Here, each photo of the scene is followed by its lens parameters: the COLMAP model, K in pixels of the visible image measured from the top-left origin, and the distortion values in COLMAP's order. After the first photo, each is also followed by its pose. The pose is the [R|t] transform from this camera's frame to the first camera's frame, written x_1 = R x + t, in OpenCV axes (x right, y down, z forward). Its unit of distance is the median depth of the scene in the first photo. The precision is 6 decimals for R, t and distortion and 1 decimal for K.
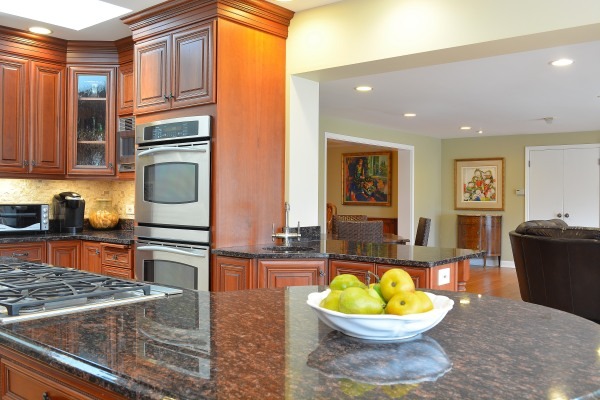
lens RADIAL K [[575.2, 0, 300.1], [0, 575.2, 199.8], [0, 0, 1]] dist [-0.064860, 0.000000]
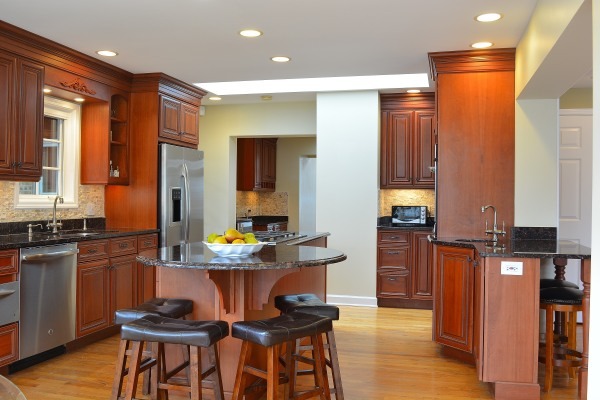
lens RADIAL K [[575.2, 0, 299.6], [0, 575.2, 199.0], [0, 0, 1]] dist [-0.064860, 0.000000]
pose [[0.418570, -0.003230, -0.908179, 0.893065], [-0.008506, 0.999936, -0.007476, 0.003144], [0.908145, 0.010854, 0.418516, 0.087725]]
